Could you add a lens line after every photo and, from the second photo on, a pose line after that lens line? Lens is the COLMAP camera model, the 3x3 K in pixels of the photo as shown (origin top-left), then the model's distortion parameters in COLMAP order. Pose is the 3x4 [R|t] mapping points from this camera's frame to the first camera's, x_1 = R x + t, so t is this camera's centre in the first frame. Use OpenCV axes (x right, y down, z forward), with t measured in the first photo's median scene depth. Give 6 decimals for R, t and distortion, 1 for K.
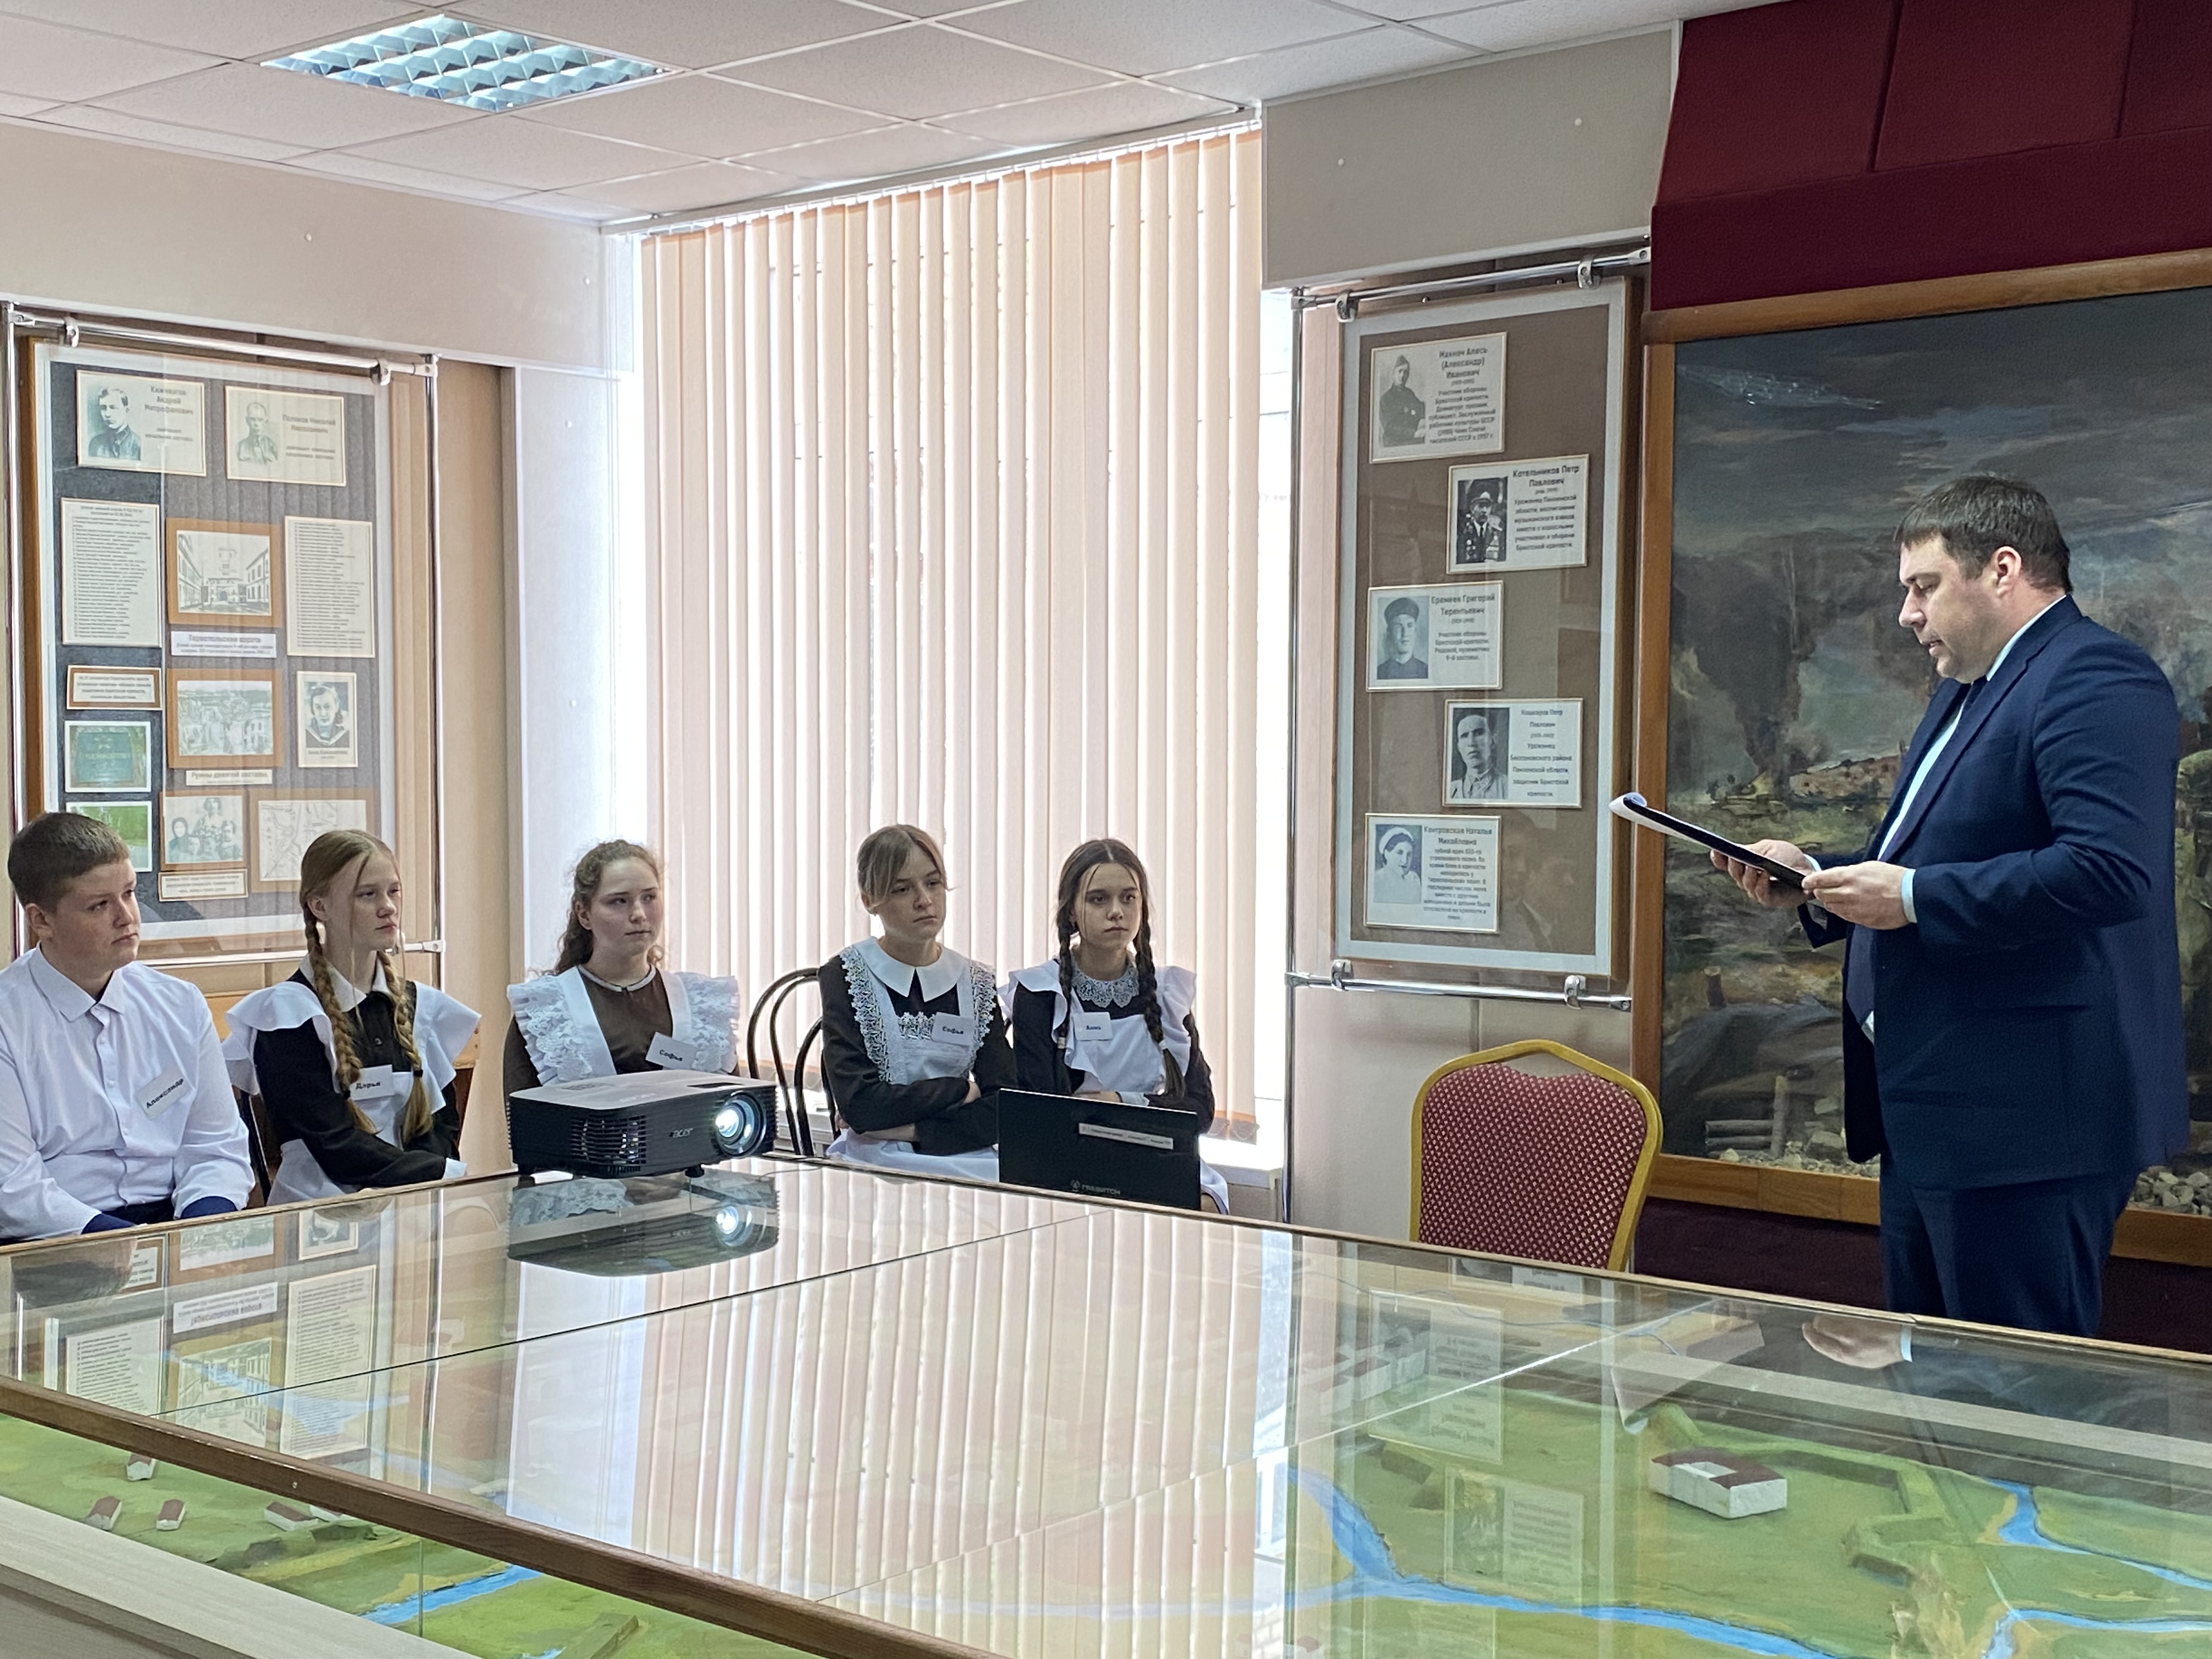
lens RADIAL K [[2803.3, 0, 1118.9], [0, 2803.3, 848.7], [0, 0, 1]] dist [0.019835, 0.000000]
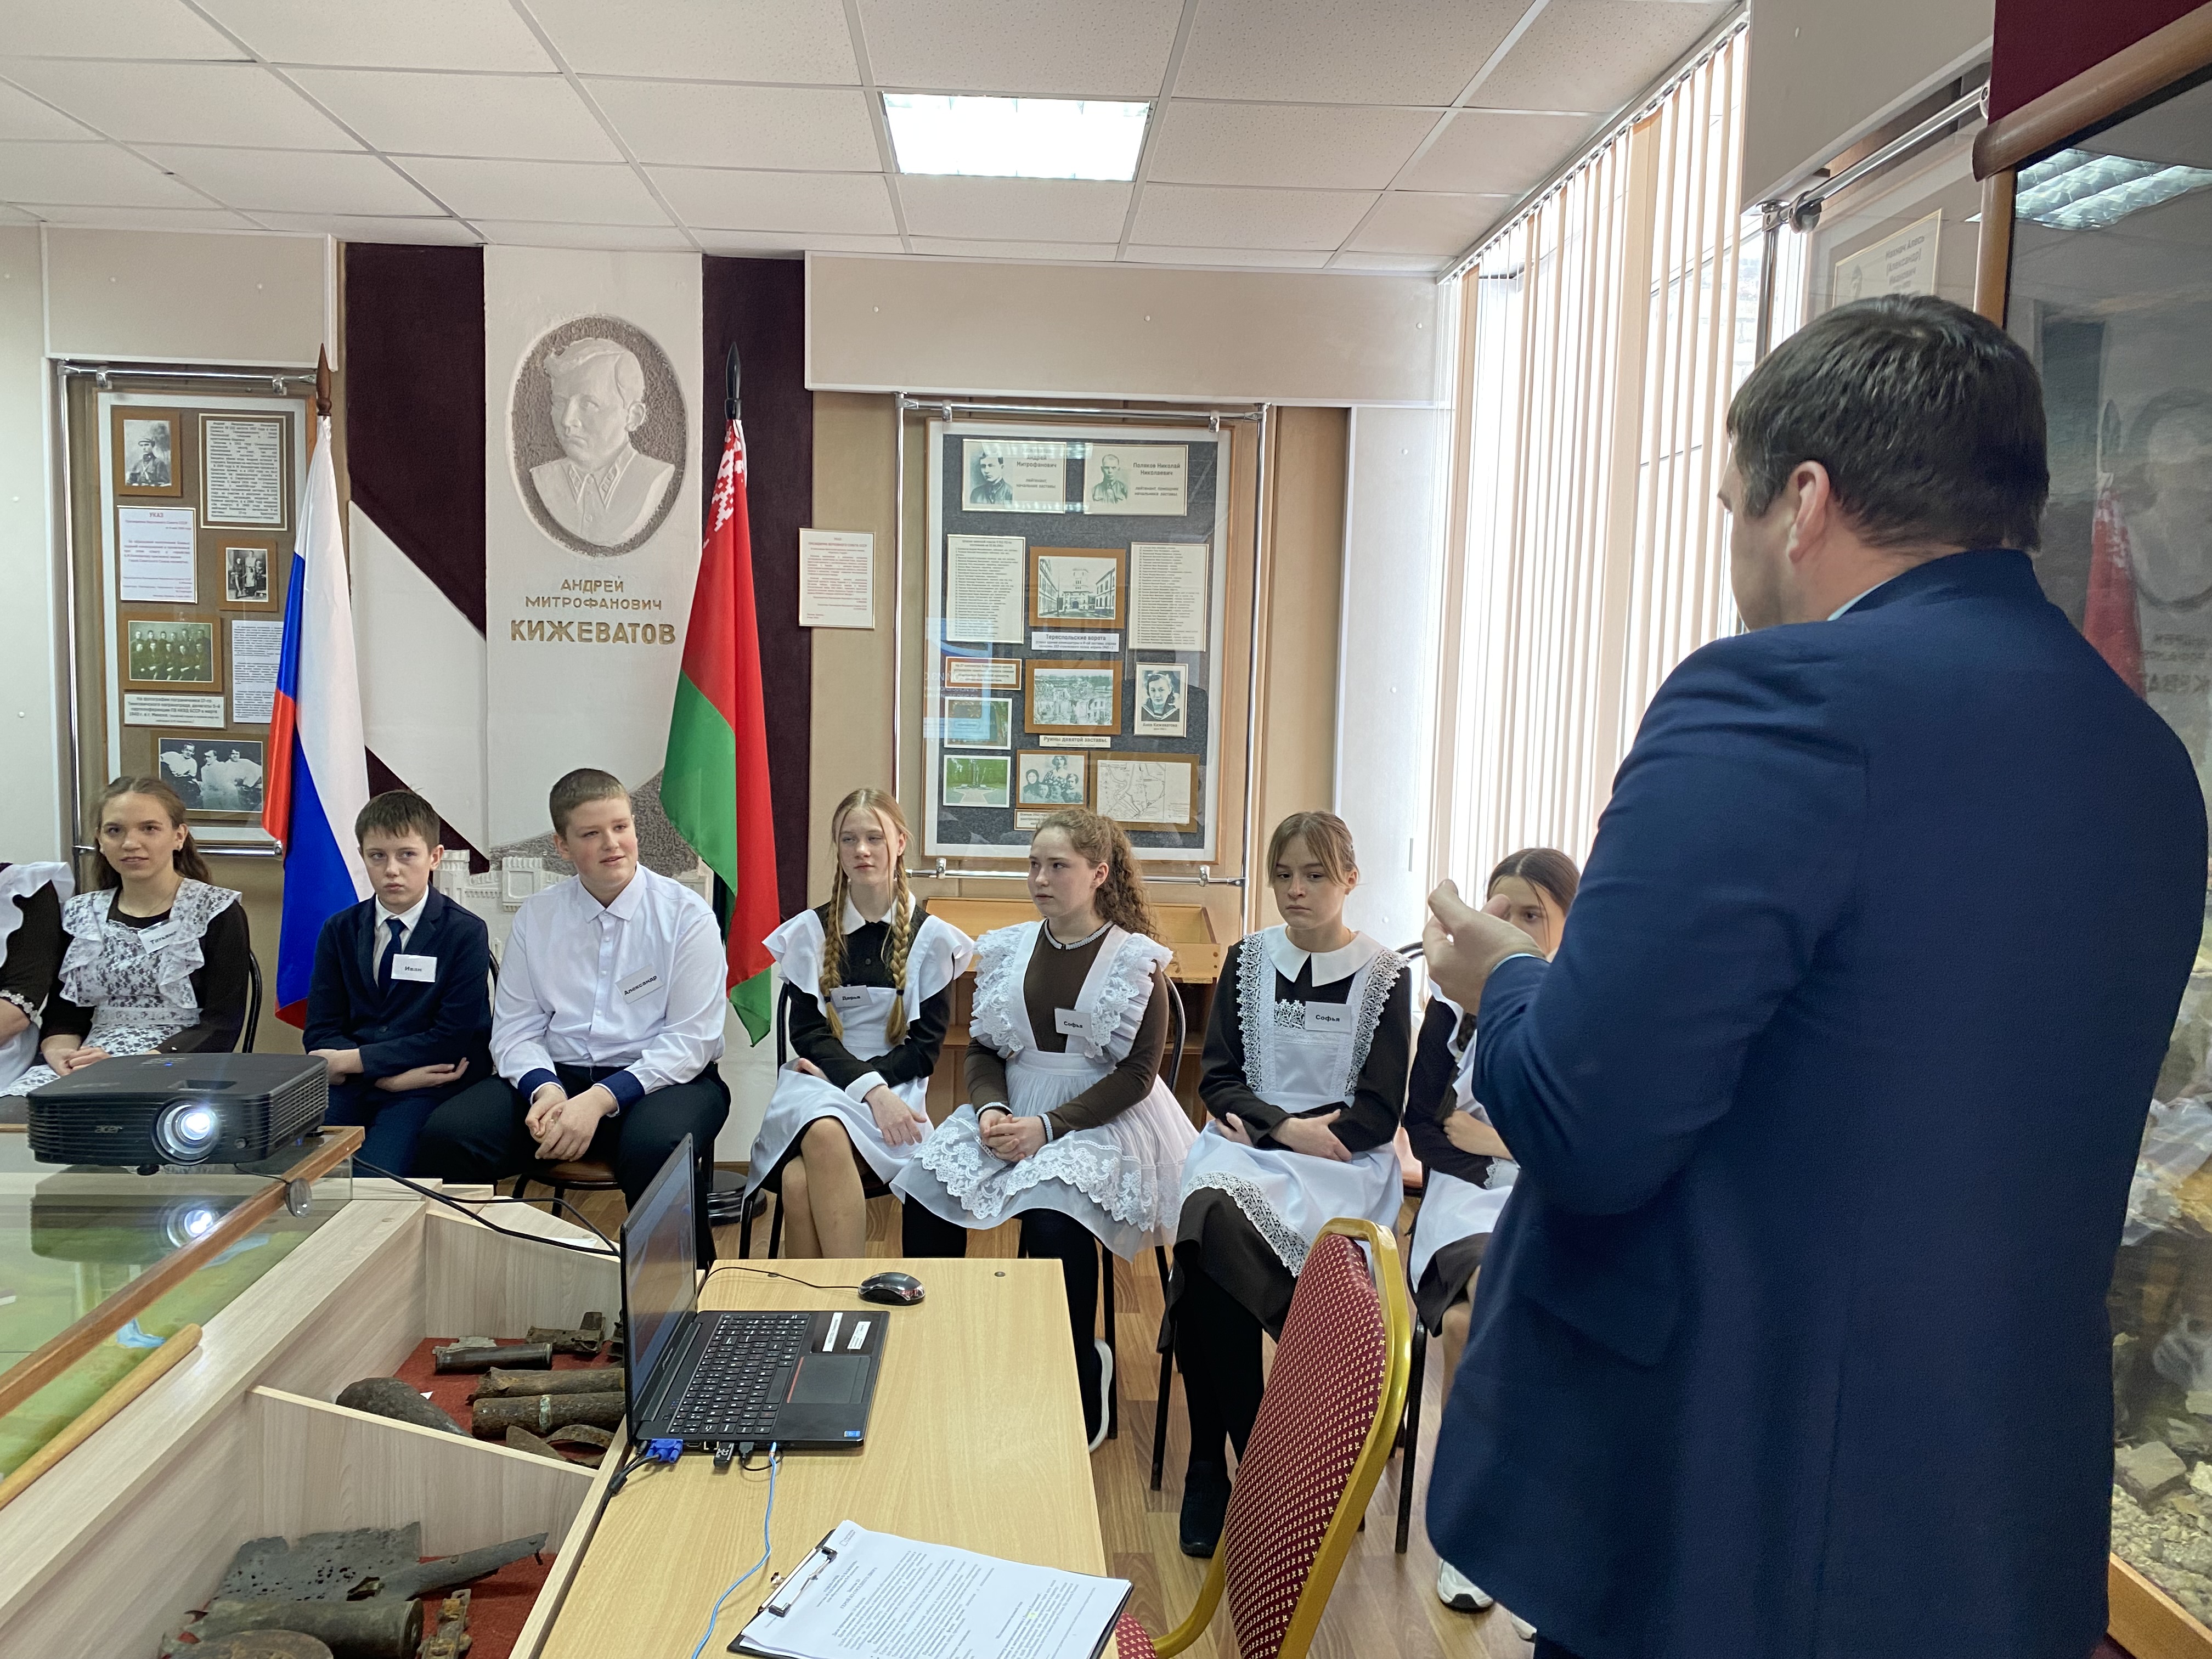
lens RADIAL K [[1668.8, 0, 1117.8], [0, 1668.8, 846.8], [0, 0, 1]] dist [-0.003655, -0.025589]
pose [[0.687583, 0.088151, -0.720735, 0.279568], [-0.058725, 0.996103, 0.065806, -0.029669], [0.723727, -0.002922, 0.690081, 0.481411]]
